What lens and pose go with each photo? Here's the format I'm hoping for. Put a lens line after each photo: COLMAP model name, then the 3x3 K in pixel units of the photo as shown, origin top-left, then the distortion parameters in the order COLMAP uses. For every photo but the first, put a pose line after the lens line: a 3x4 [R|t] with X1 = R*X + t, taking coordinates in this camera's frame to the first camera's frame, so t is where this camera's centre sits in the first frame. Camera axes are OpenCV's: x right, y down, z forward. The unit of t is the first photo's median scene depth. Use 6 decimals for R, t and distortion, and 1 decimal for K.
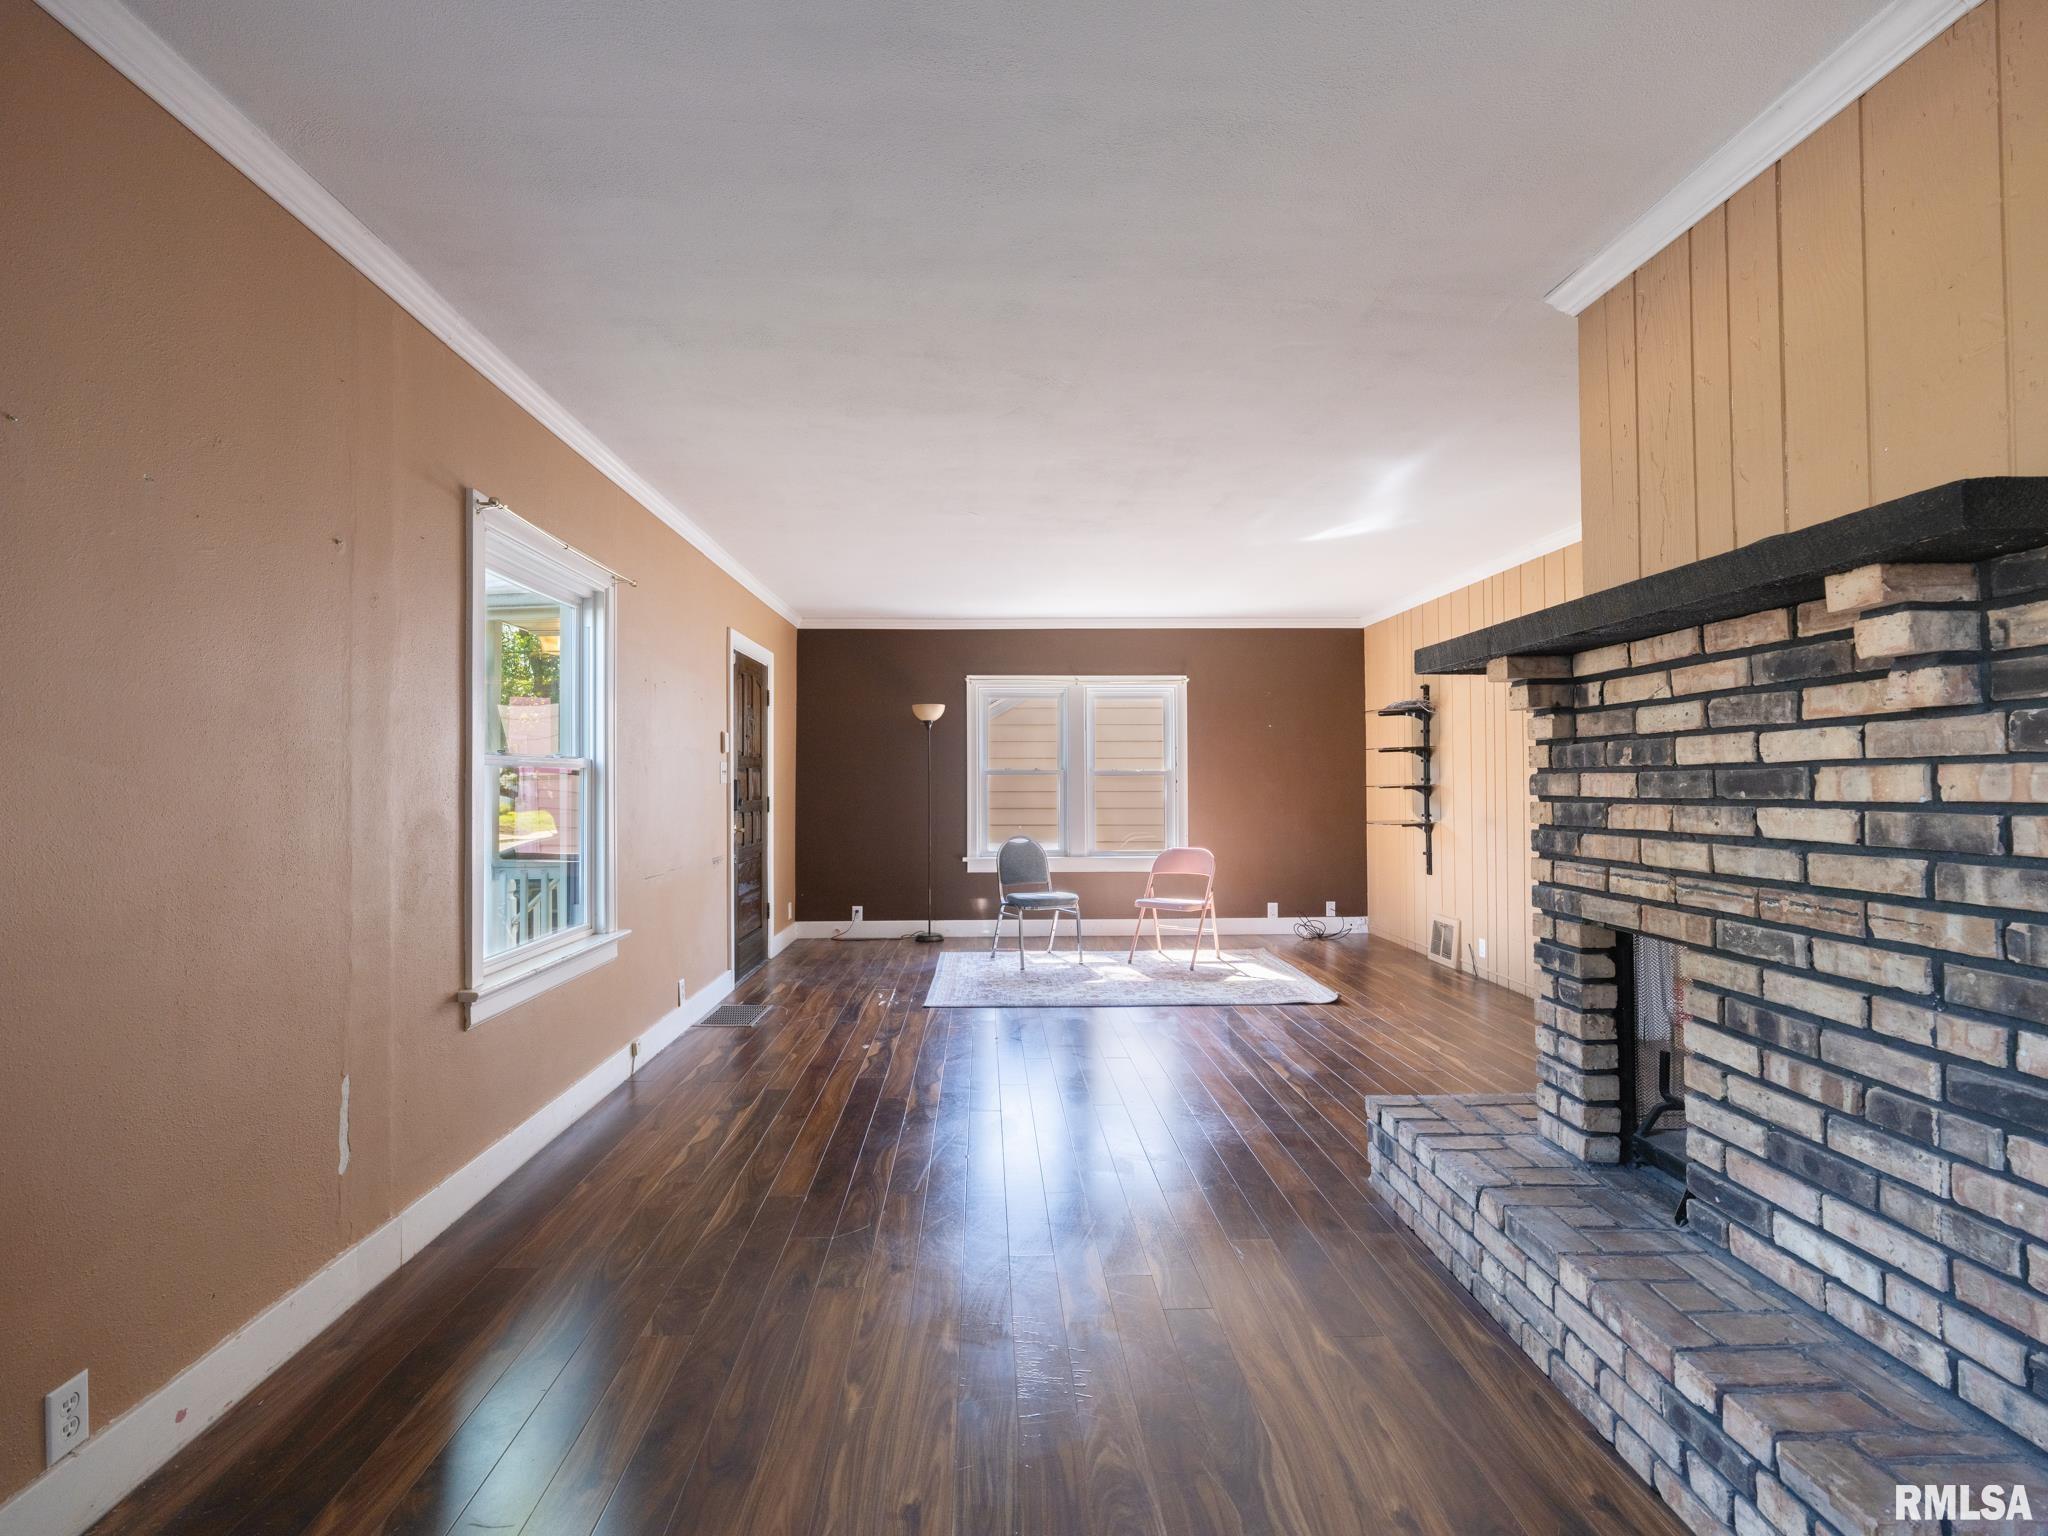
lens RADIAL K [[952.8, 0, 1015.6], [0, 952.8, 767.6], [0, 0, 1]] dist [0.000478, 0.000899]
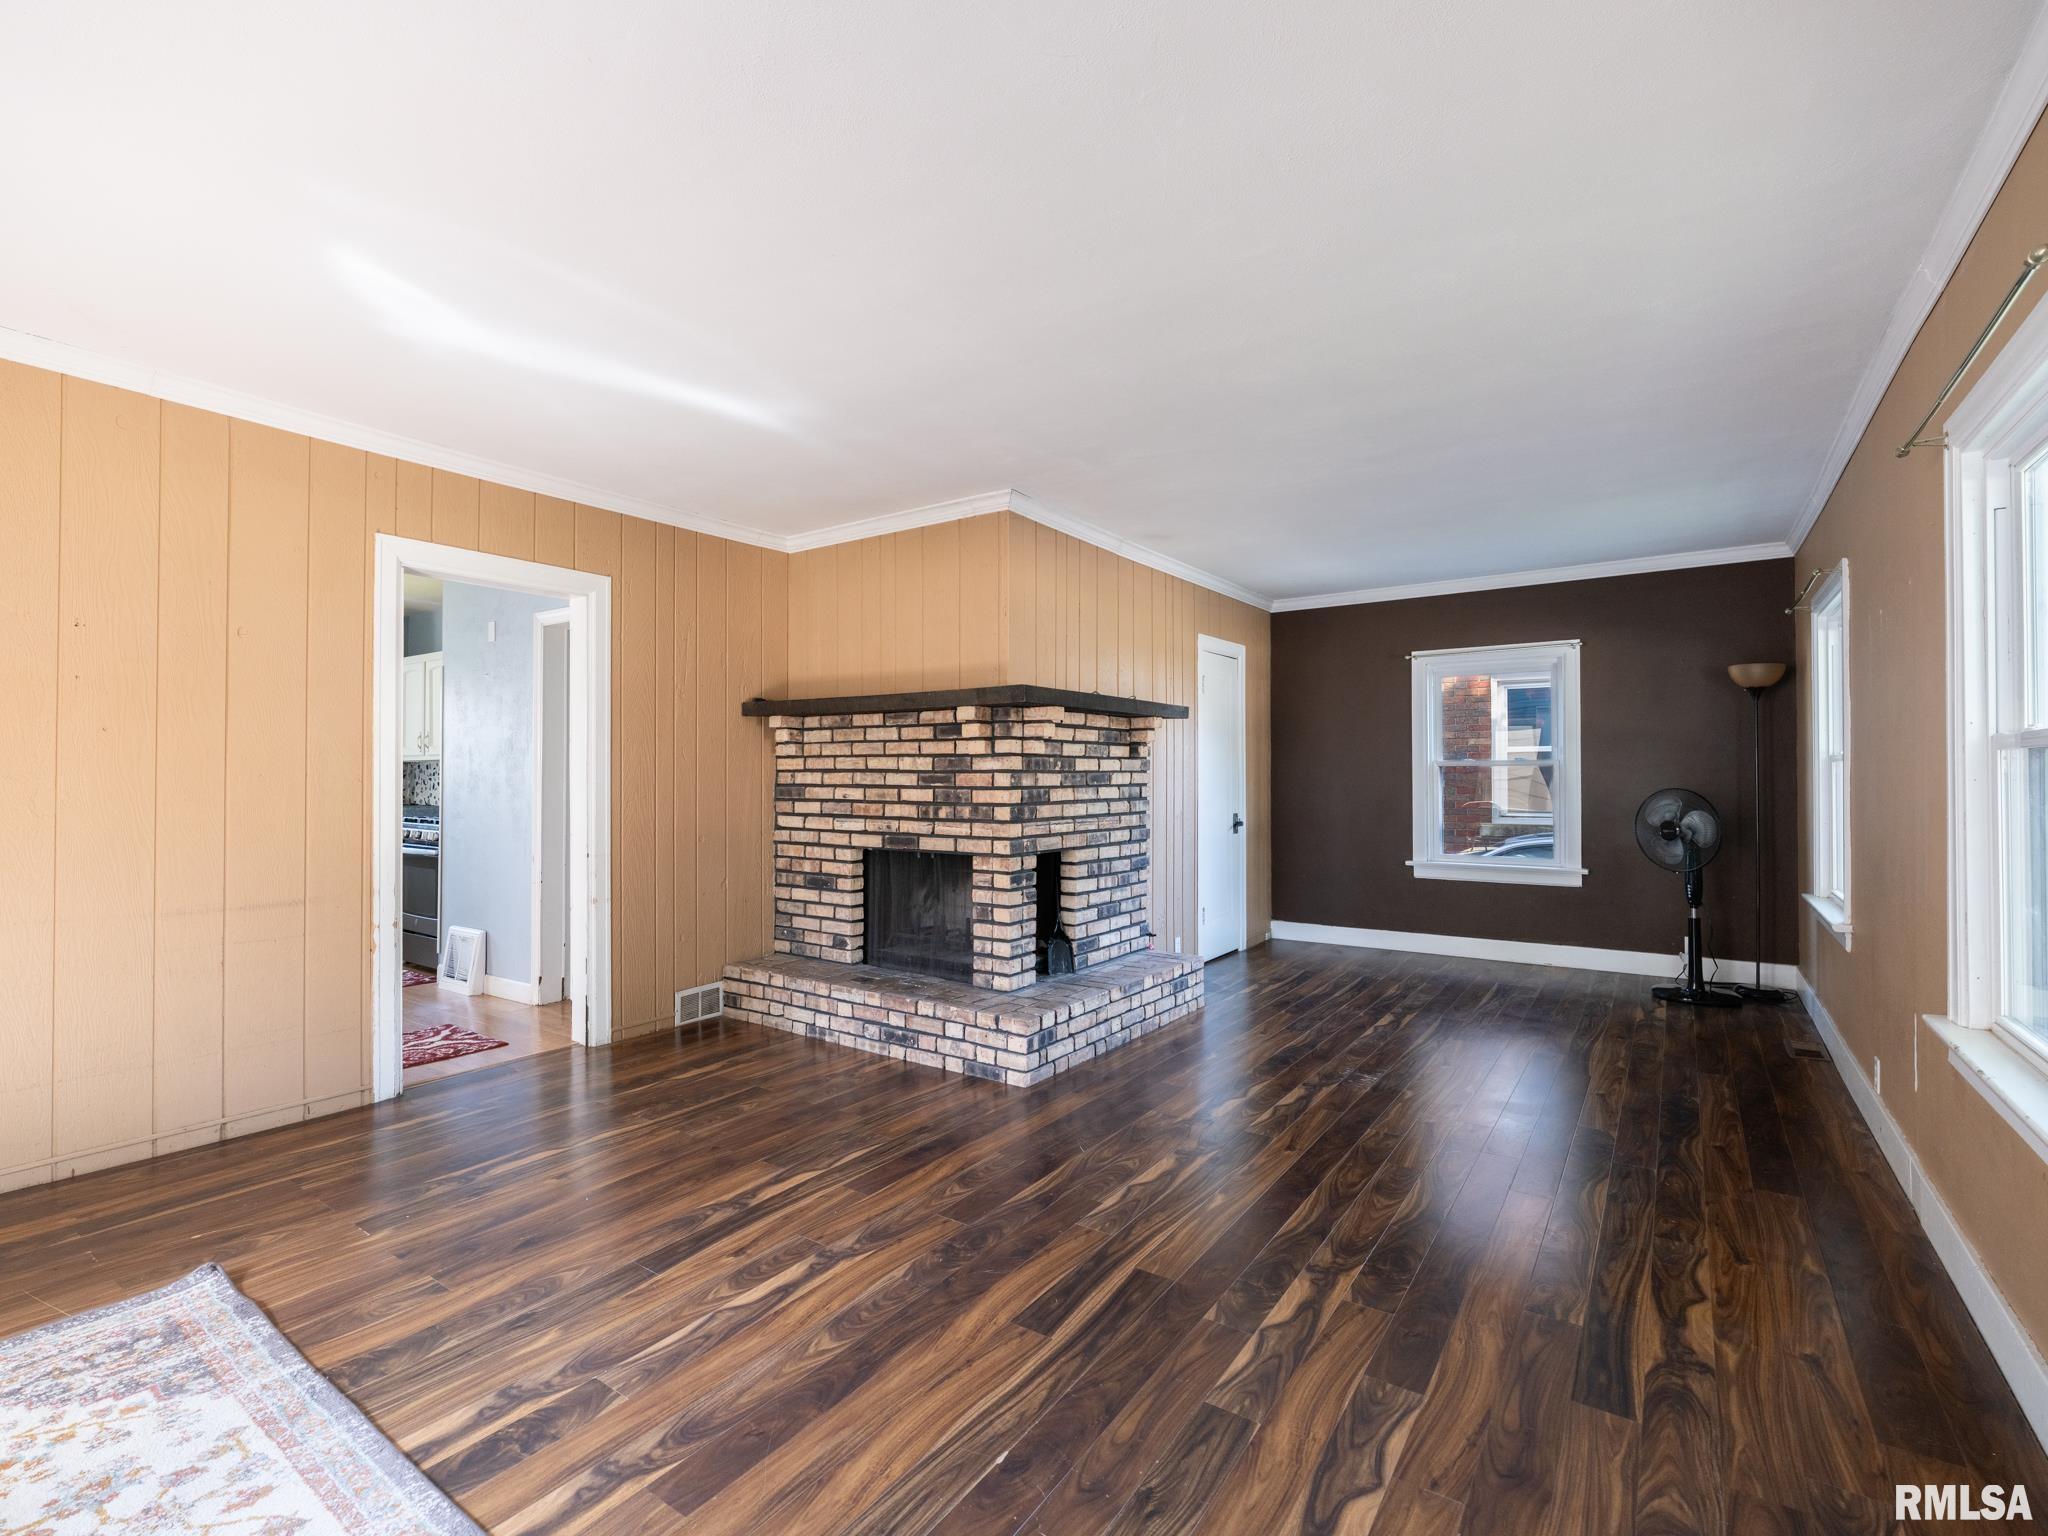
lens RADIAL K [[937.6, 0, 1018.8], [0, 937.6, 764.1], [0, 0, 1]] dist [-0.003133, 0.000524]
pose [[-0.797597, 0.012009, 0.603071, -0.589997], [-0.006495, 0.999573, -0.028493, 0.049567], [-0.603155, -0.026643, -0.797179, 3.041655]]
